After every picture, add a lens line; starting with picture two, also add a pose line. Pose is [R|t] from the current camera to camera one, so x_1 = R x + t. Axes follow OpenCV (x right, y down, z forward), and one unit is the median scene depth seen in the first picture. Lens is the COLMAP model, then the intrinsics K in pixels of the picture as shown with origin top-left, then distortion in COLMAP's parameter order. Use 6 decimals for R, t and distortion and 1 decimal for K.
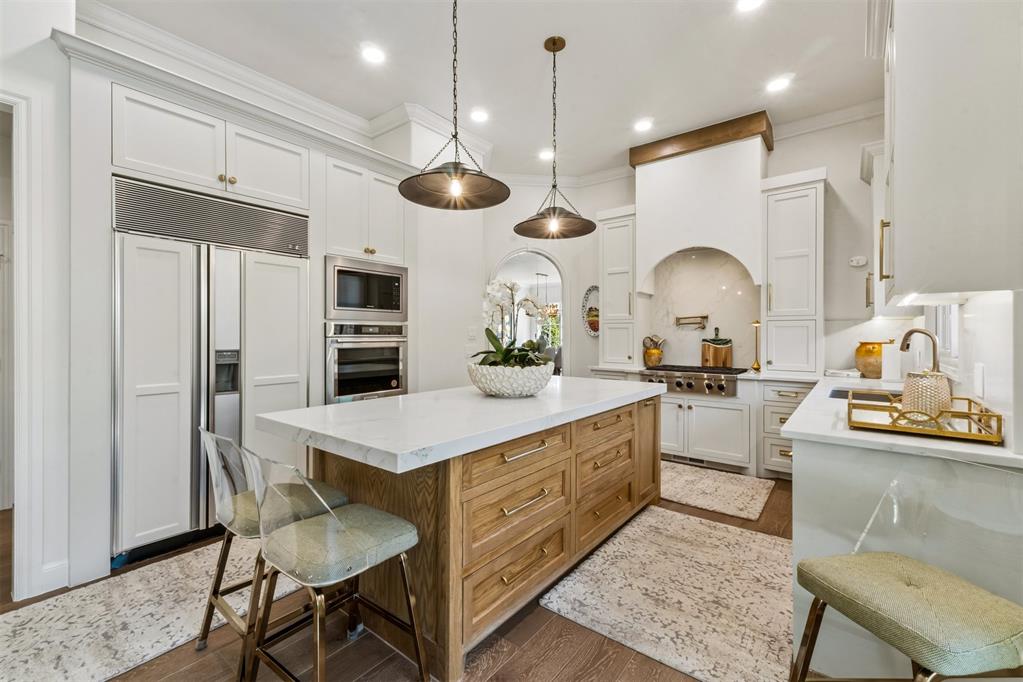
lens RADIAL K [[429.1, 0, 516.3], [0, 429.1, 336.0], [0, 0, 1]] dist [0.001098, -0.000432]
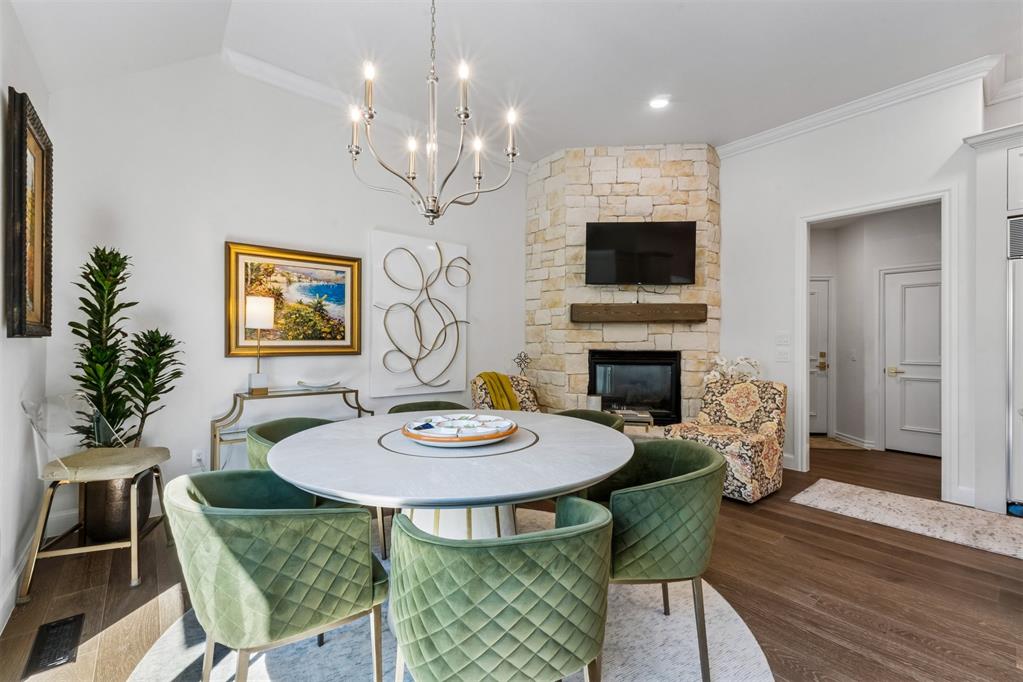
lens RADIAL K [[429.1, 0, 510.3], [0, 429.1, 342.2], [0, 0, 1]] dist [0.001098, -0.000432]
pose [[-0.200420, 0.004429, -0.979700, 0.758760], [-0.006292, 0.999963, 0.005808, 0.020480], [0.979690, 0.007328, -0.200385, -0.284873]]
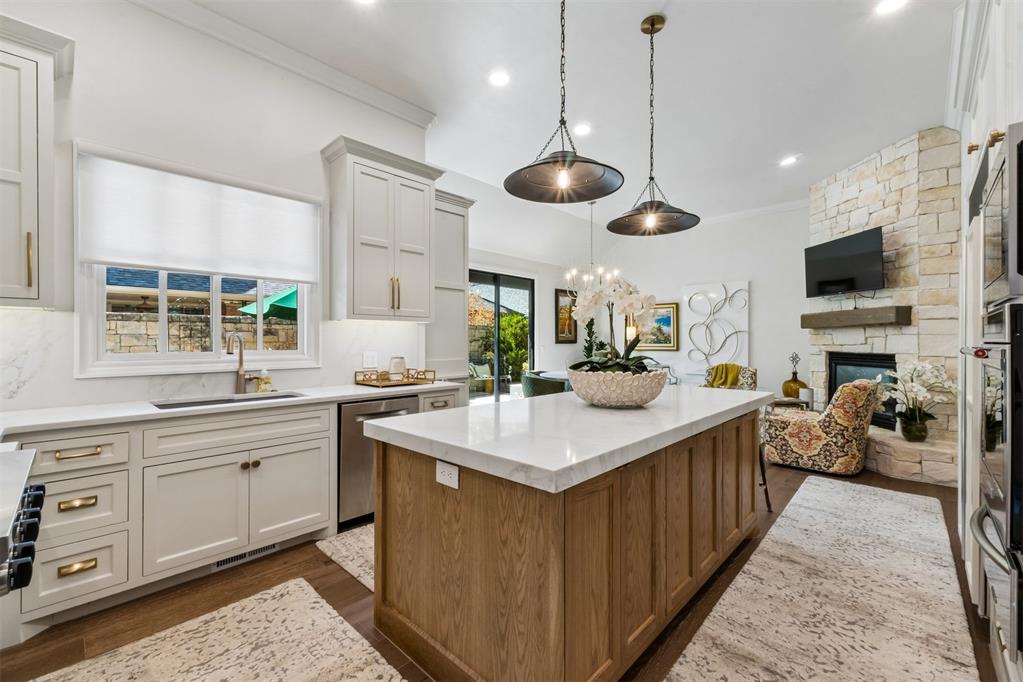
lens RADIAL K [[429.1, 0, 510.7], [0, 429.1, 343.5], [0, 0, 1]] dist [0.001098, -0.000432]
pose [[-0.995651, 0.004016, 0.093079, 0.137635], [0.004528, 0.999976, 0.005296, -0.002002], [-0.093056, 0.005695, -0.995645, 2.527238]]
